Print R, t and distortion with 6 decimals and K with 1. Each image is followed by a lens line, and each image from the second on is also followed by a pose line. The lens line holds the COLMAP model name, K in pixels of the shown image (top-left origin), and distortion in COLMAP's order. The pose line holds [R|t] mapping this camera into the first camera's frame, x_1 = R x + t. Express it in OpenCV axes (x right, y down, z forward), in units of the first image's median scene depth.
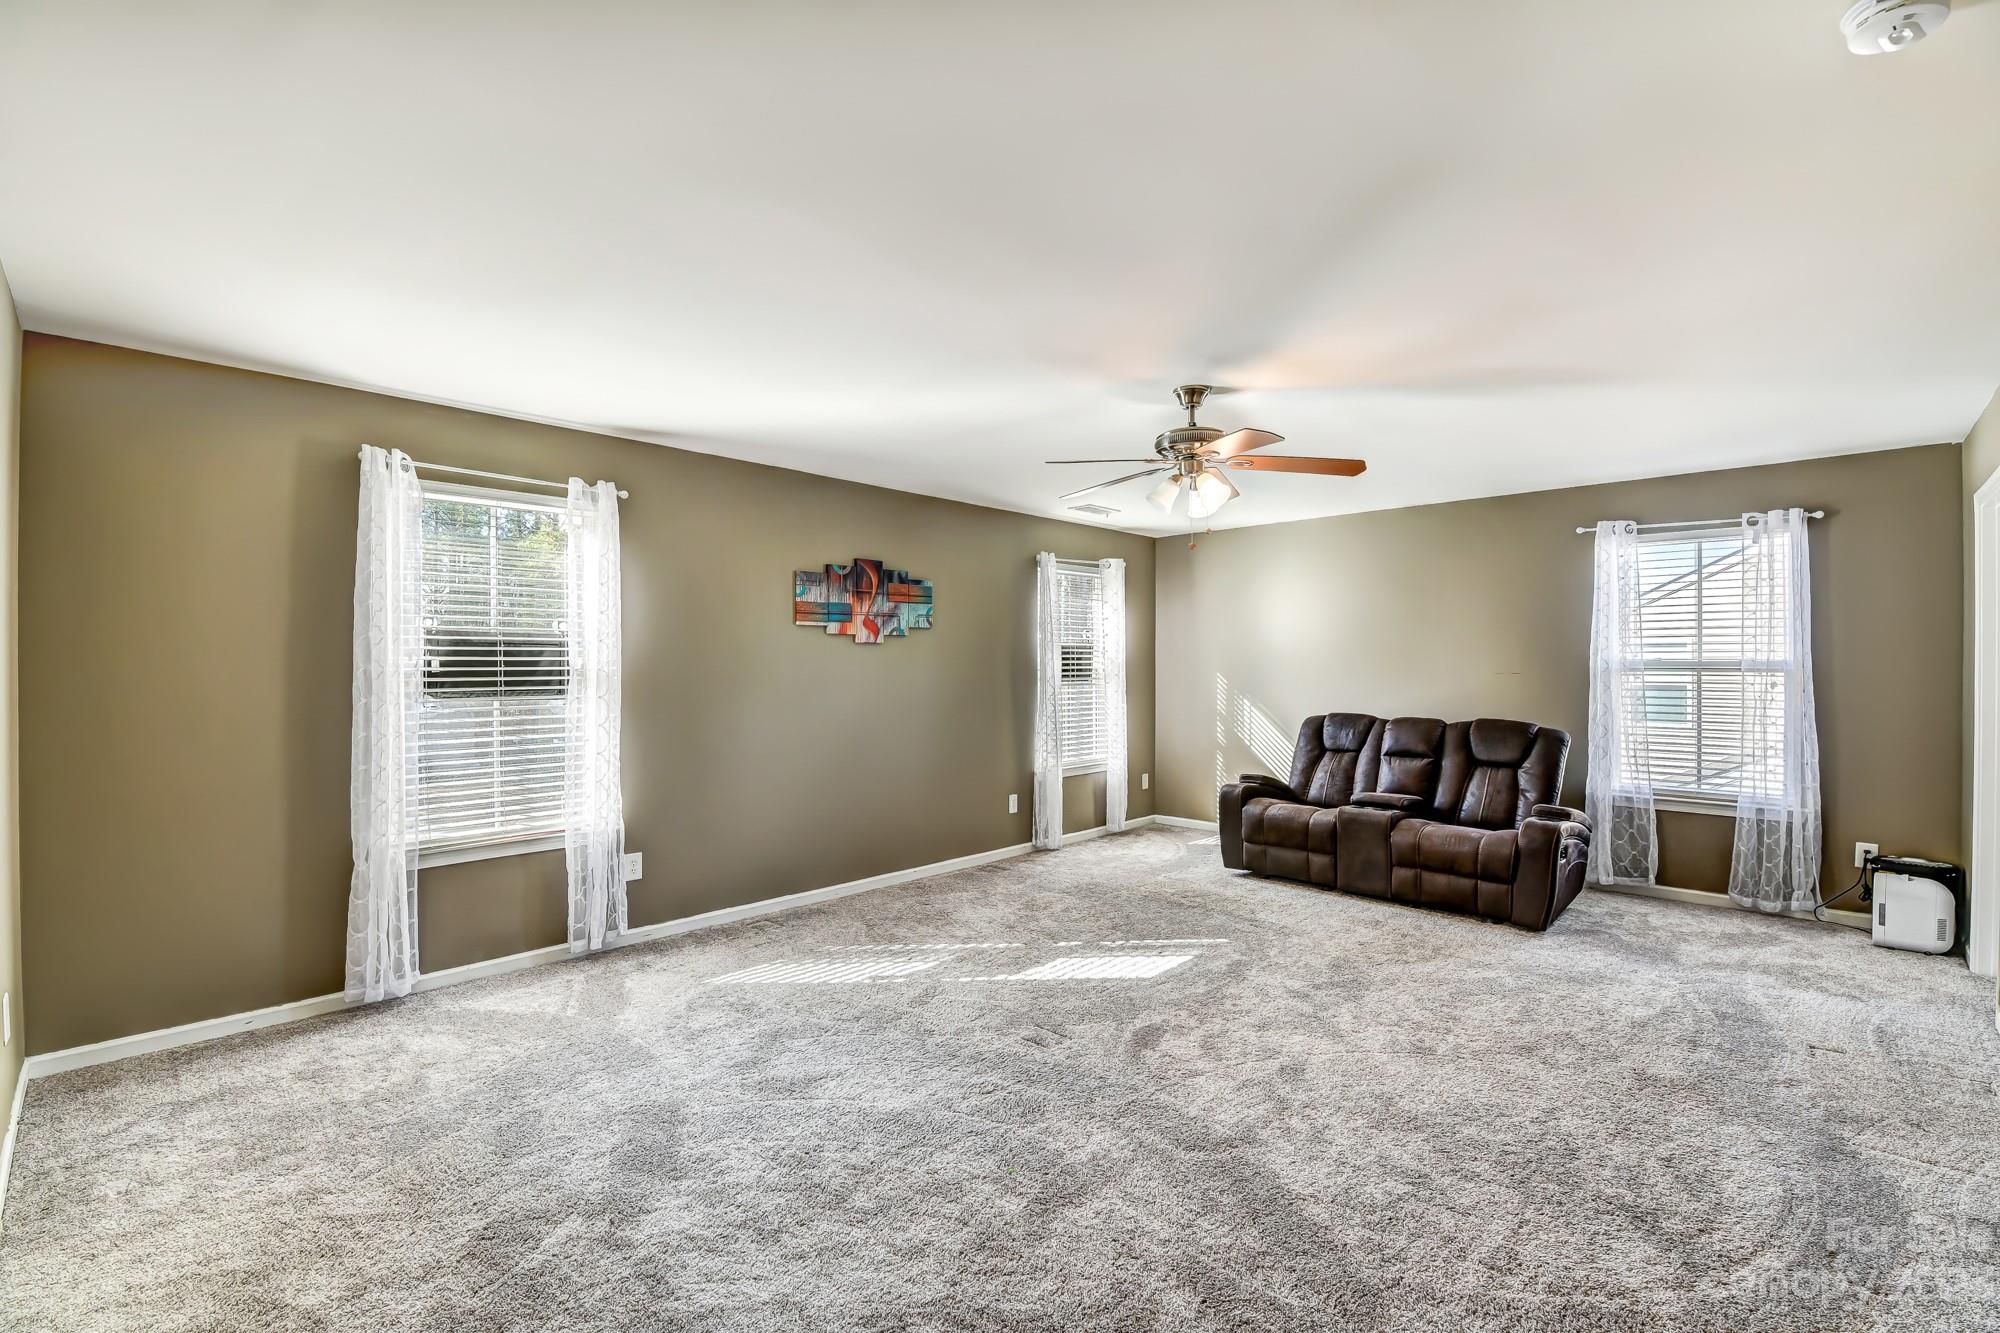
lens RADIAL K [[863.5, 0, 1000.0], [0, 863.5, 666.5], [0, 0, 1]] dist [0.008994, -0.000149]
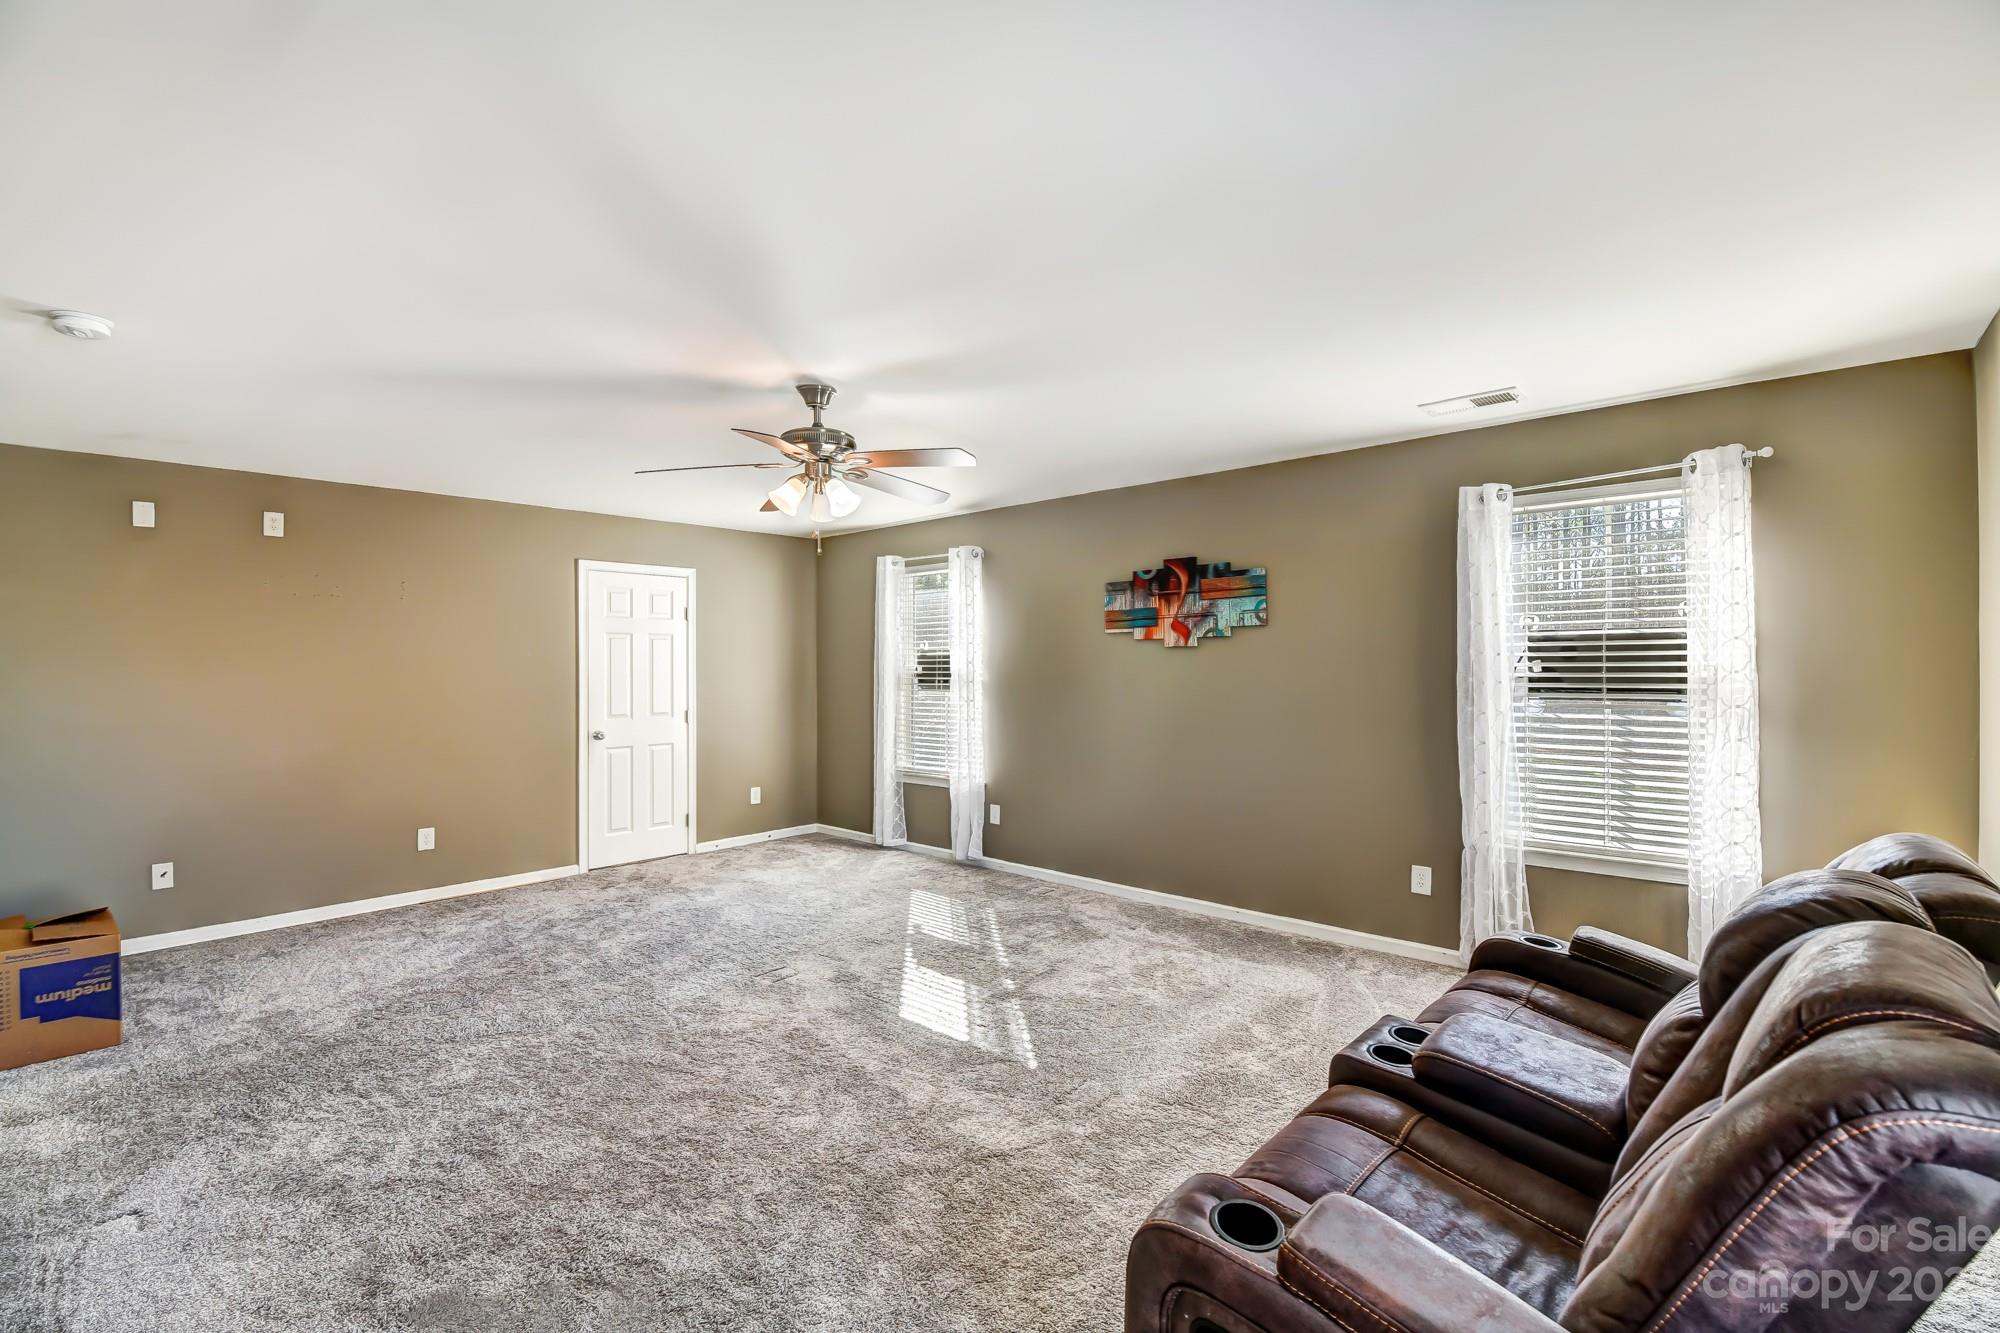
lens RADIAL K [[863.5, 0, 1000.0], [0, 863.5, 666.5], [0, 0, 1]] dist [0.008994, -0.000149]
pose [[0.036166, -0.004327, -0.999336, 0.787379], [-0.002896, 0.999986, -0.004435, -0.001125], [0.999342, 0.003054, 0.036153, 0.779384]]
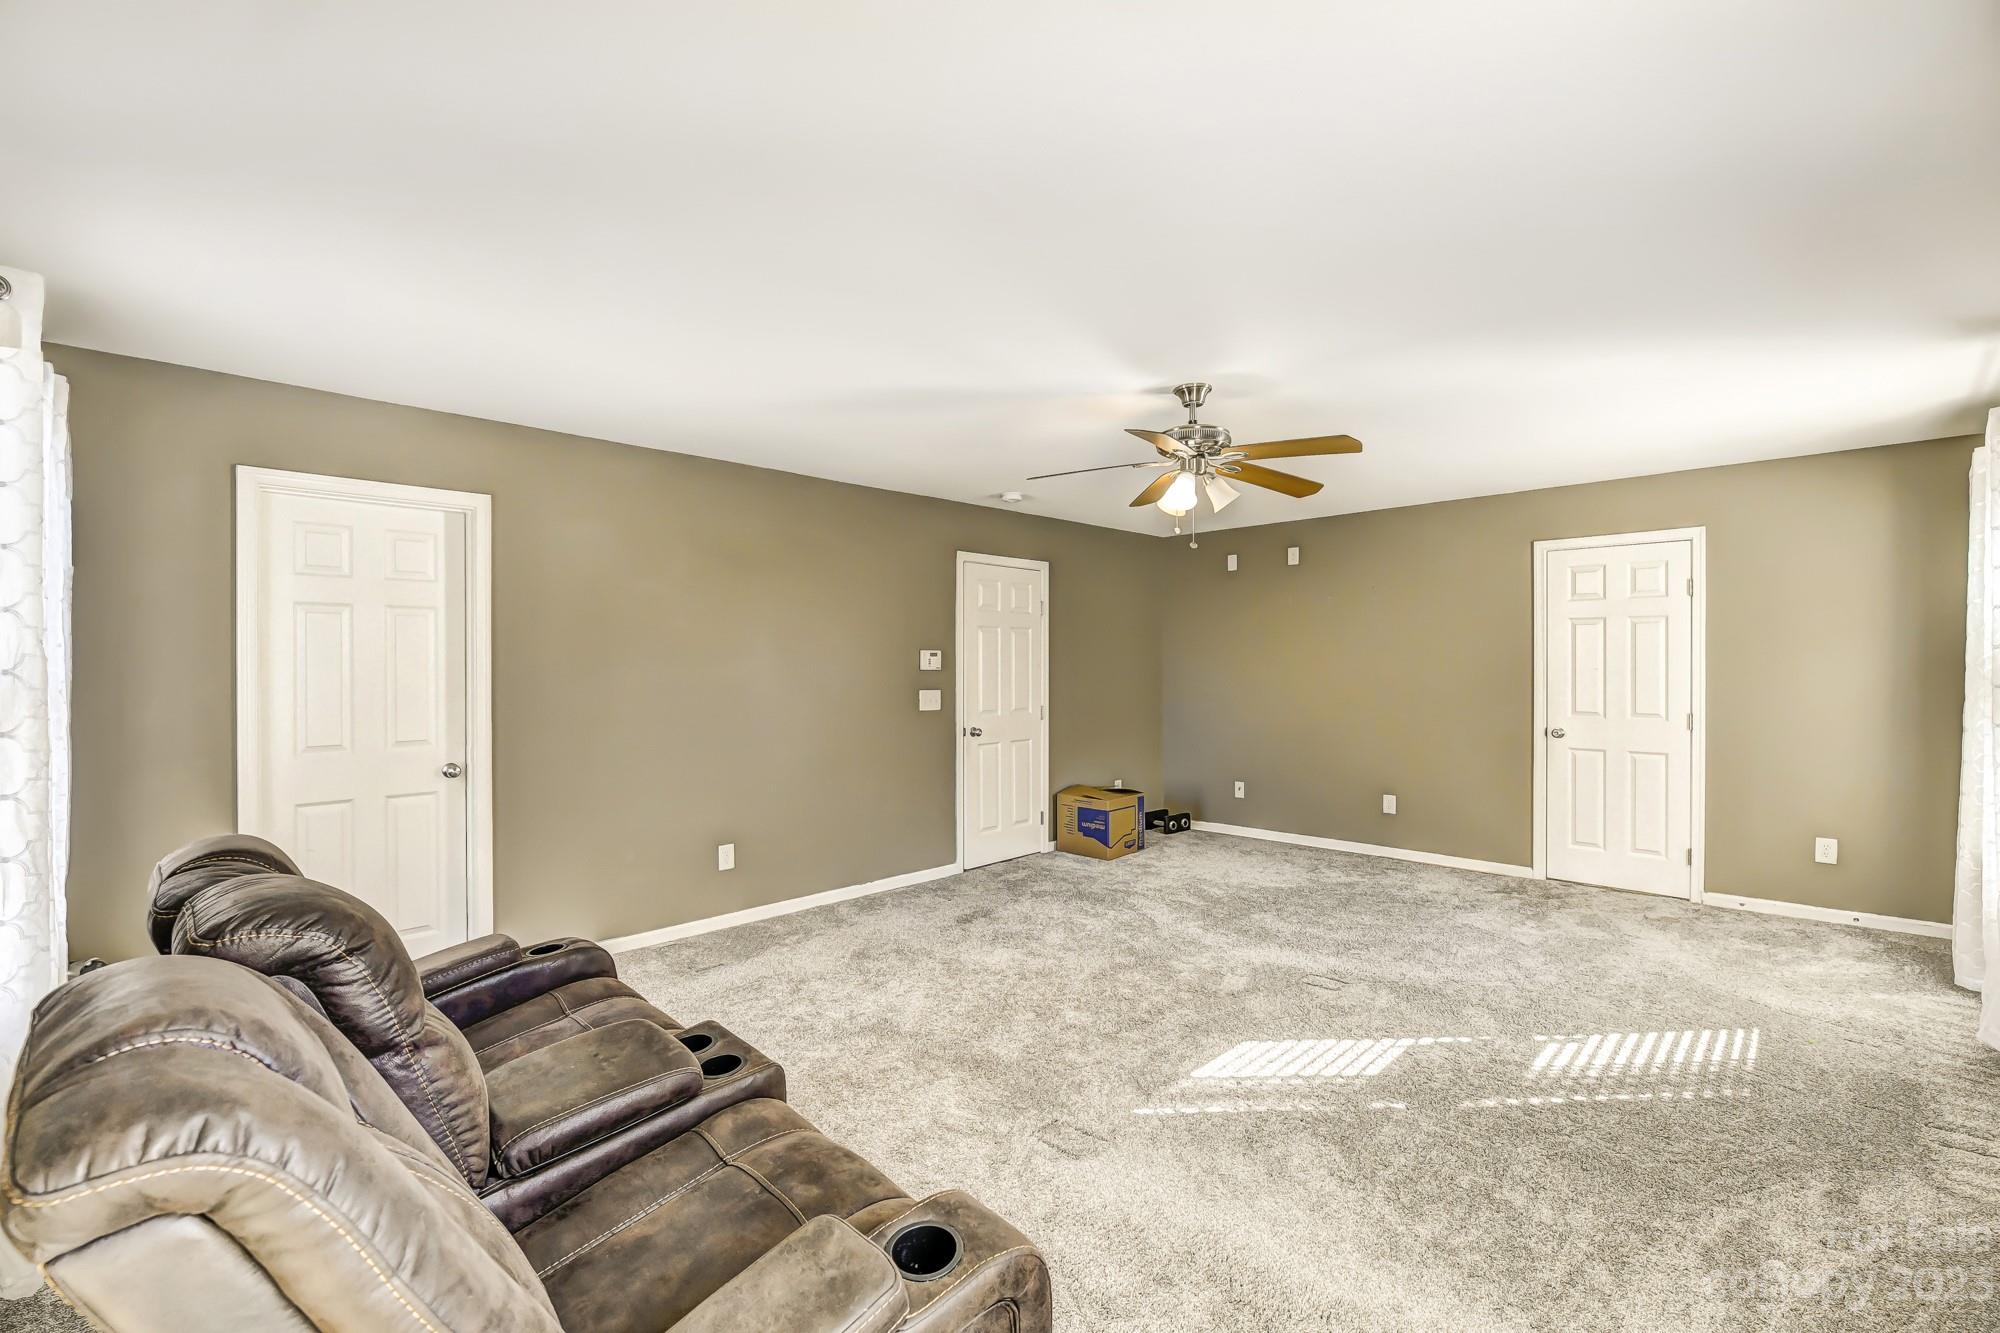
lens RADIAL K [[876.2, 0, 1000.0], [0, 876.2, 666.5], [0, 0, 1]] dist [-0.001518, -0.000191]
pose [[-0.999978, -0.001203, -0.006466, 0.298480], [-0.001288, 0.999912, 0.013212, -0.005881], [0.006450, 0.013220, -0.999892, 1.330358]]
